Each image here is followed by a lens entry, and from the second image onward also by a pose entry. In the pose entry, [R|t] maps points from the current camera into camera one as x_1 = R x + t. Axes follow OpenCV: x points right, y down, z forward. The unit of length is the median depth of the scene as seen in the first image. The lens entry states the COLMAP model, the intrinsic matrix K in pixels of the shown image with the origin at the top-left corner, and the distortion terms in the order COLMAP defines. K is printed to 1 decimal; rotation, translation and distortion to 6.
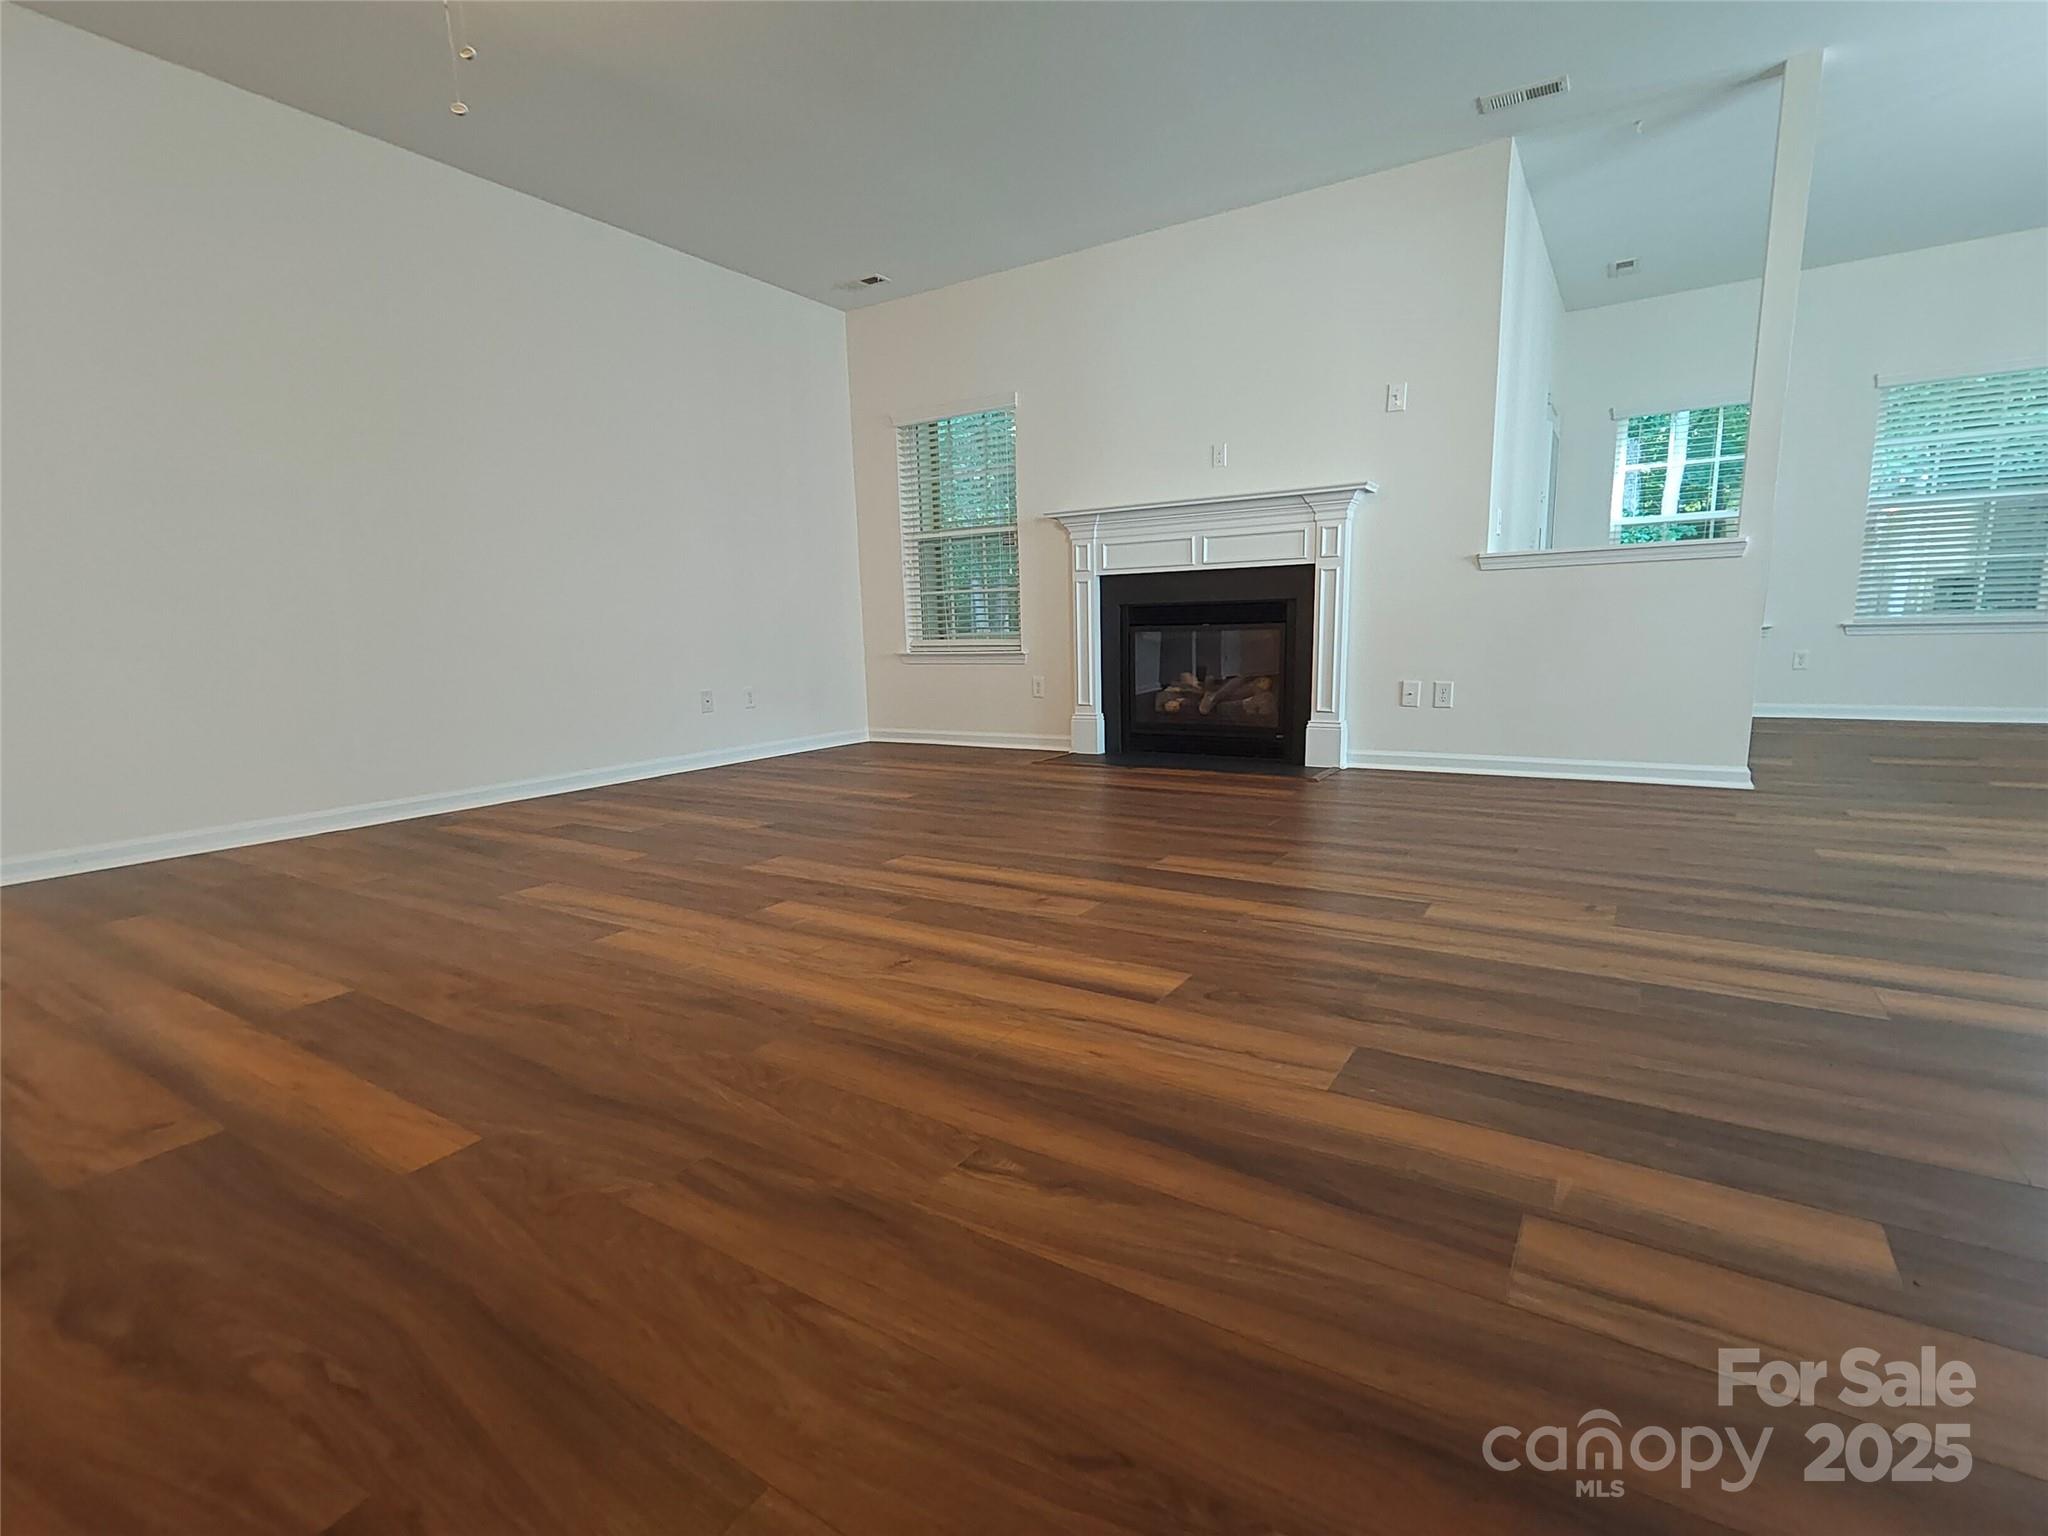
lens RADIAL K [[946.7, 0, 1029.5], [0, 946.7, 782.9], [0, 0, 1]] dist [0.001313, 0.000259]
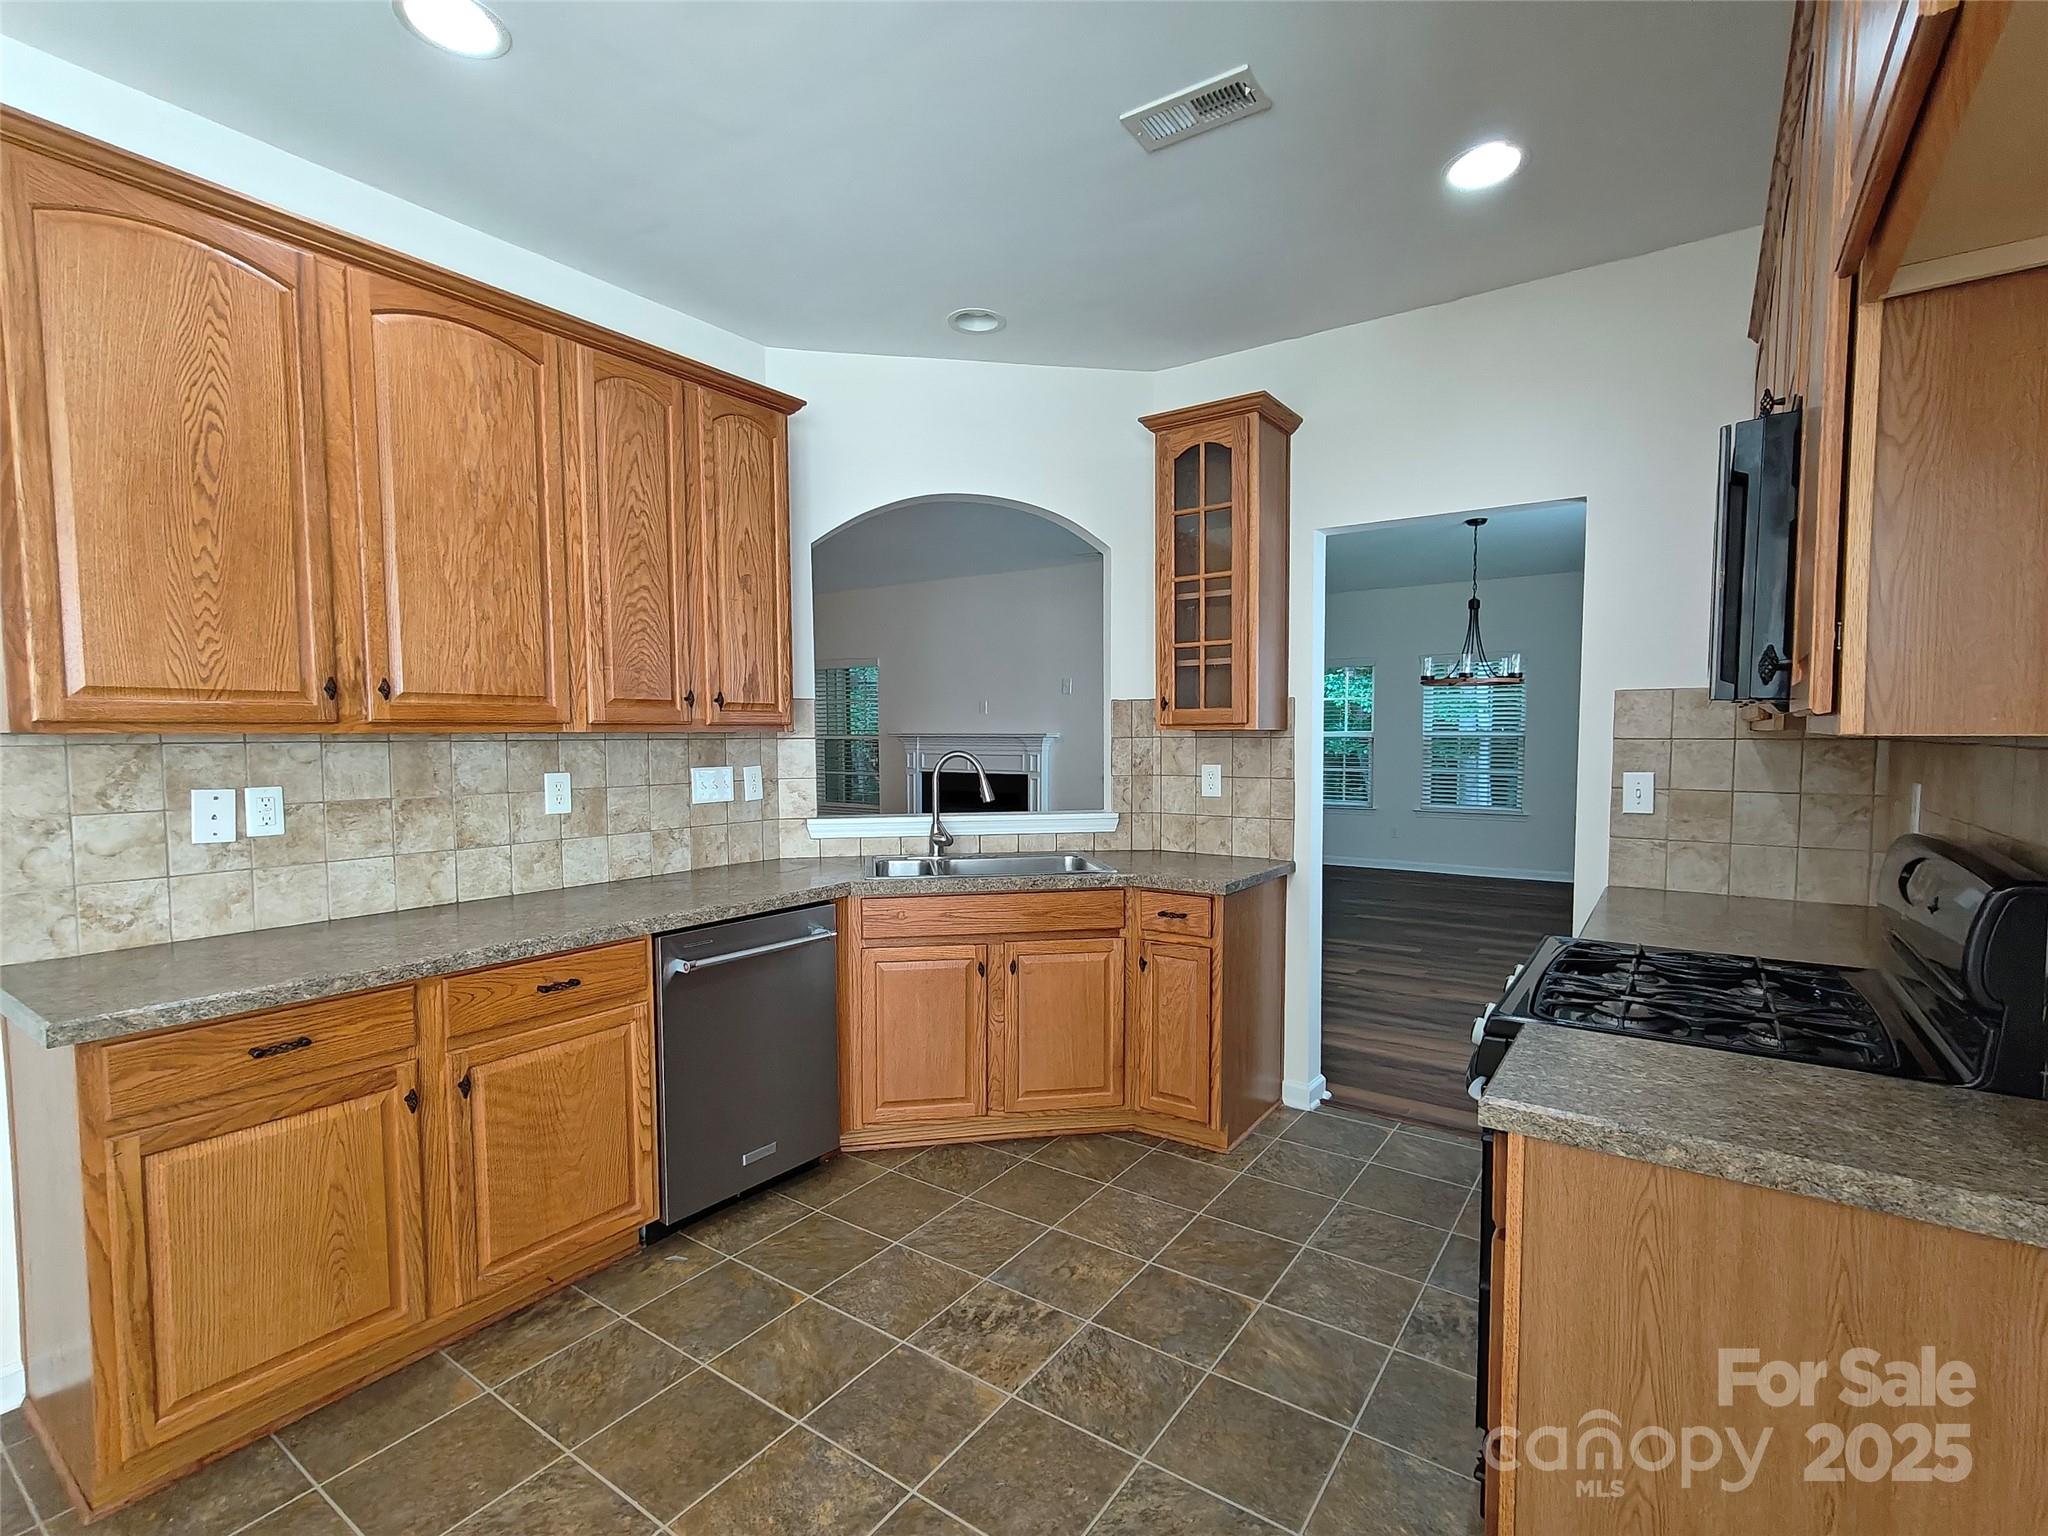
lens RADIAL K [[946.7, 0, 1029.5], [0, 946.7, 782.9], [0, 0, 1]] dist [0.001313, 0.000259]
pose [[0.999069, 0.029524, -0.031443, 0.359929], [-0.032998, 0.992653, -0.116413, -0.017660], [0.027775, 0.117342, 0.992703, -0.705399]]
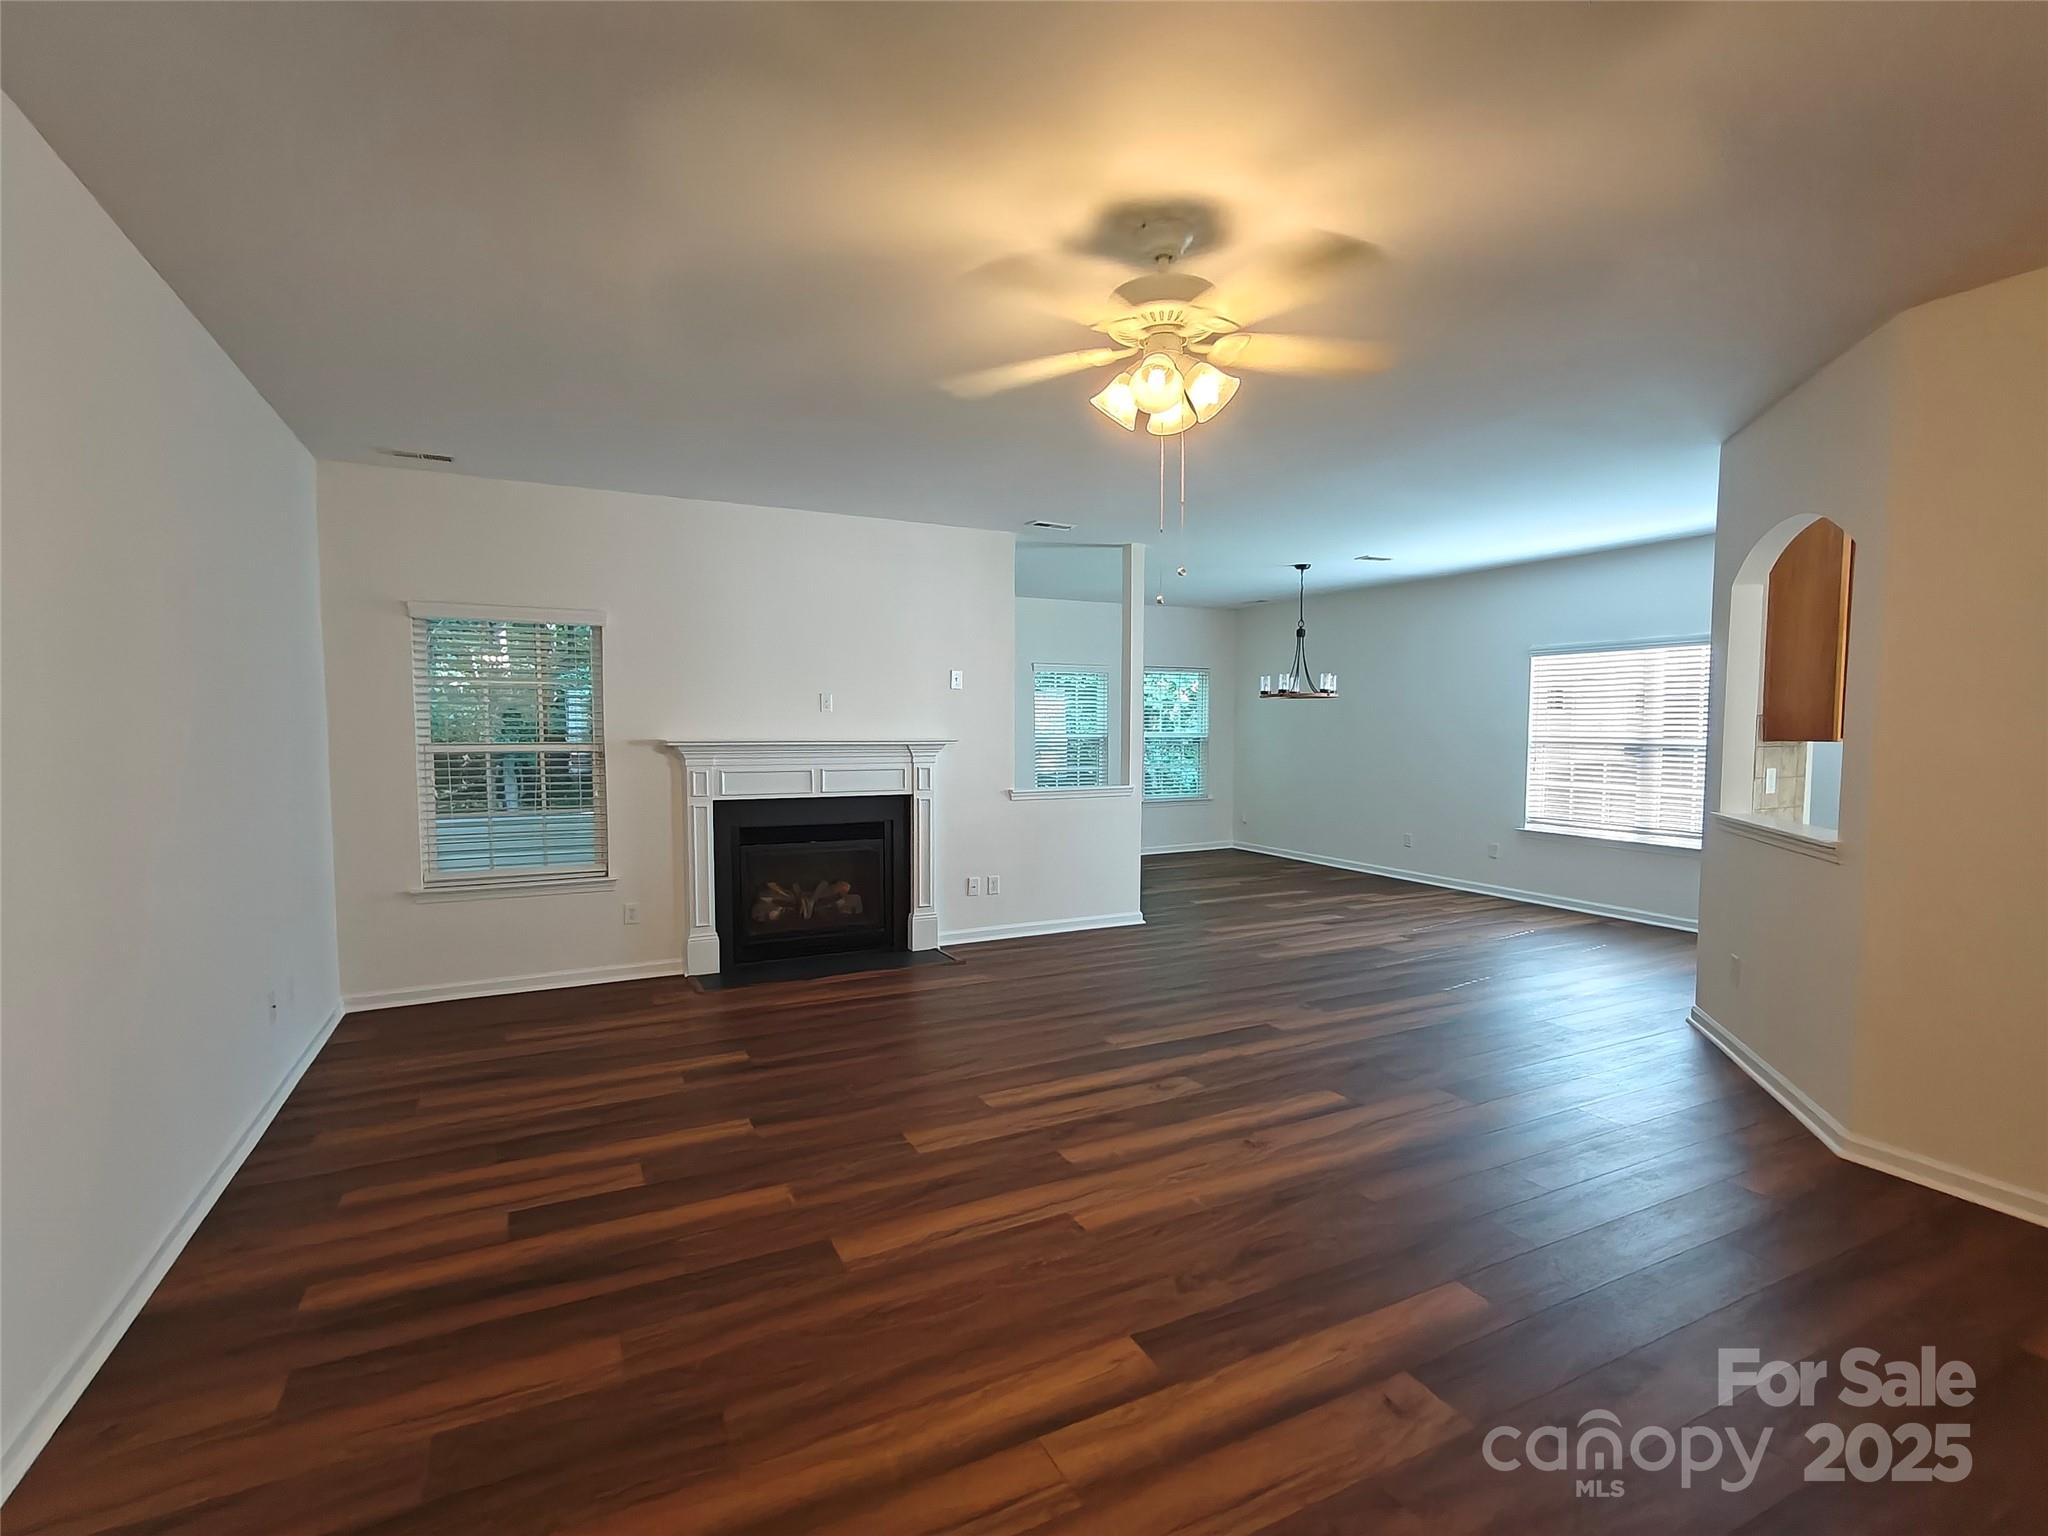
lens RADIAL K [[946.7, 0, 1029.5], [0, 946.7, 782.9], [0, 0, 1]] dist [0.001313, 0.000259]
pose [[0.515976, -0.022672, 0.856303, -0.727303], [0.130565, 0.990051, -0.052461, -0.158256], [-0.846594, 0.138872, 0.513803, 0.193984]]
